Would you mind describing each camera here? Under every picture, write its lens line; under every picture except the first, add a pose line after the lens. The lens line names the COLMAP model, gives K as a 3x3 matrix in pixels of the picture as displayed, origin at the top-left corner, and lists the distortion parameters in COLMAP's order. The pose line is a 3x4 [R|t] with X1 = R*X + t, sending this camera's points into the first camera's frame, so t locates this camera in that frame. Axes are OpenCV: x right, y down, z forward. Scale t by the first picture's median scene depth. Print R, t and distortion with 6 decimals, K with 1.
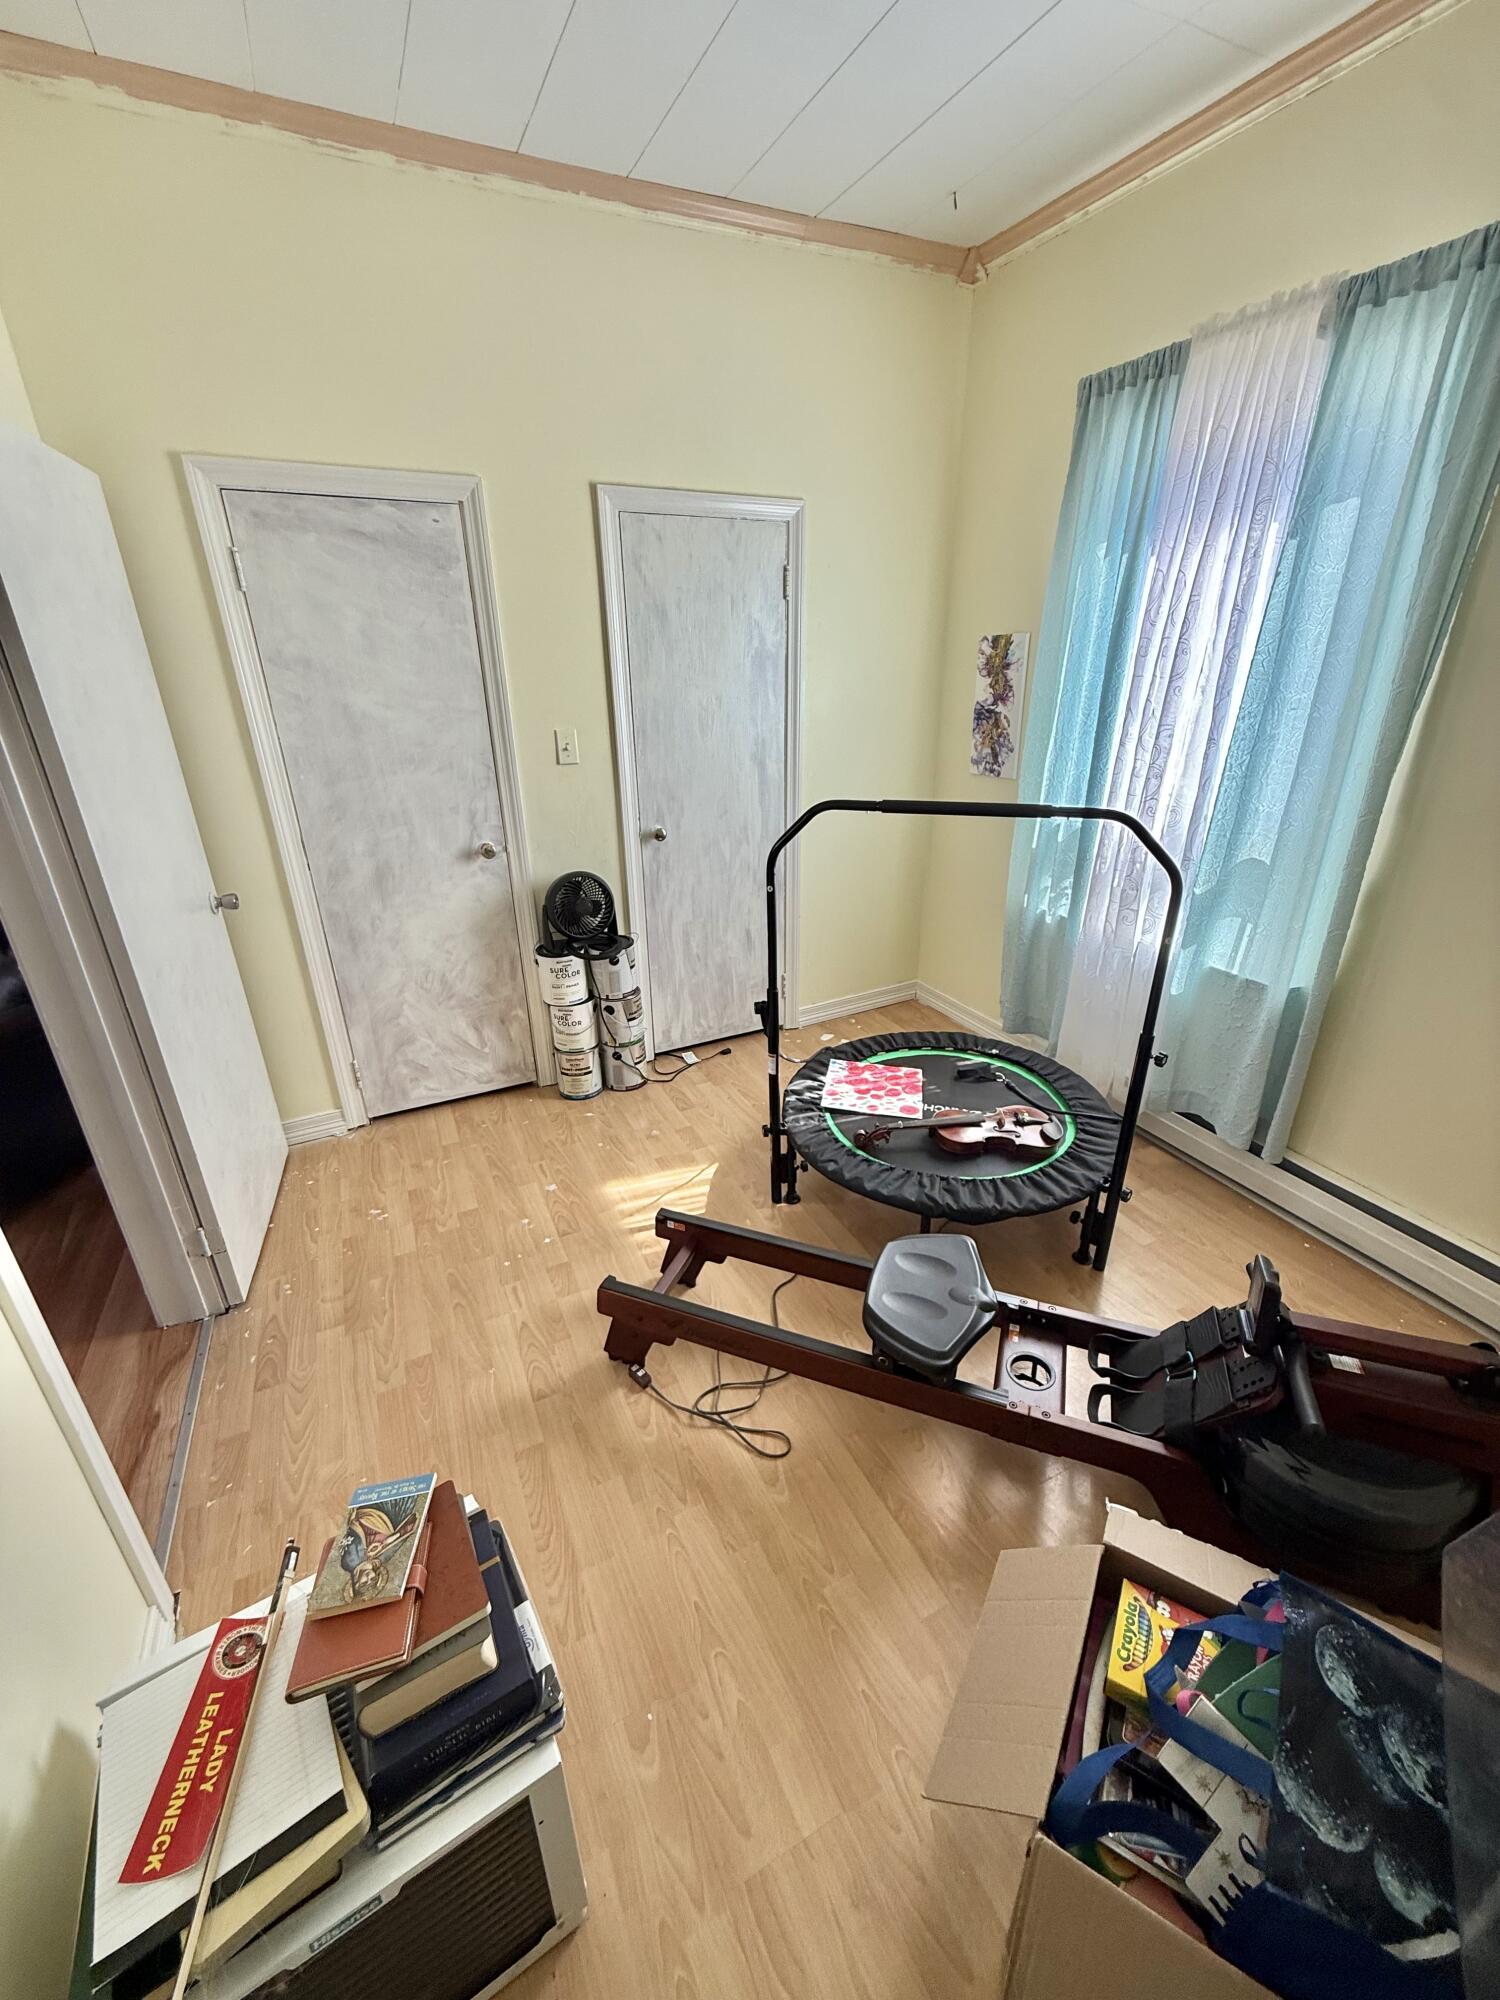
lens RADIAL K [[793.3, 0, 749.7], [0, 793.3, 997.2], [0, 0, 1]] dist [-0.001203, 0.000149]
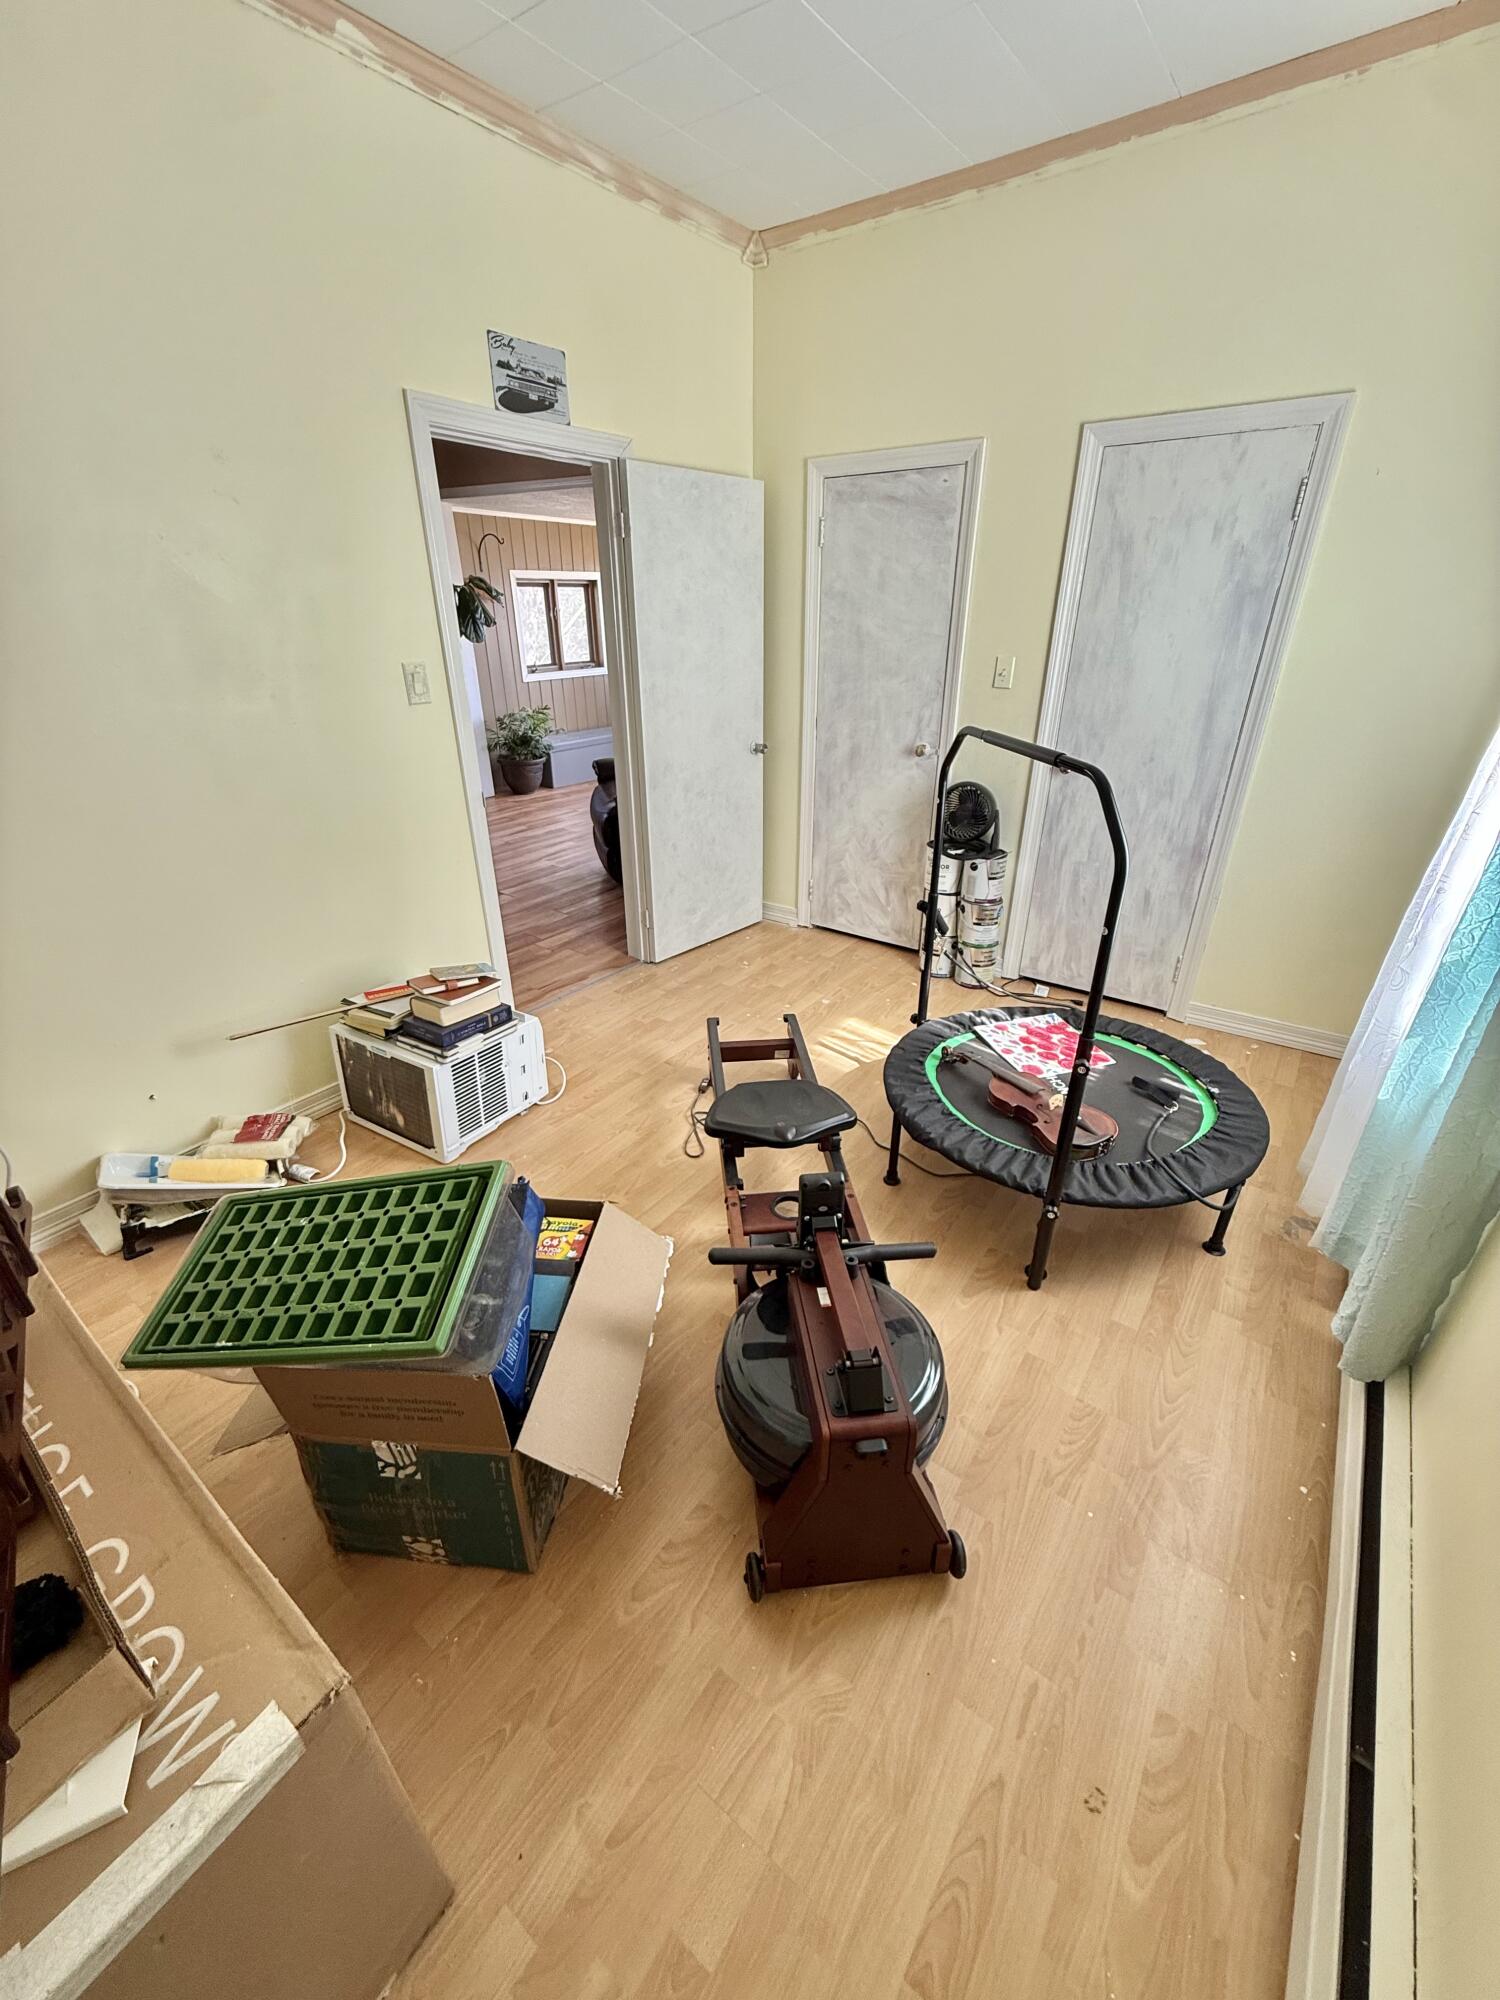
lens RADIAL K [[793.3, 0, 749.7], [0, 793.3, 997.2], [0, 0, 1]] dist [-0.001203, 0.000149]
pose [[0.463177, 0.403834, -0.788914, 0.731849], [-0.347350, 0.901656, 0.257613, -0.065497], [0.815362, 0.154709, 0.557898, 0.147583]]
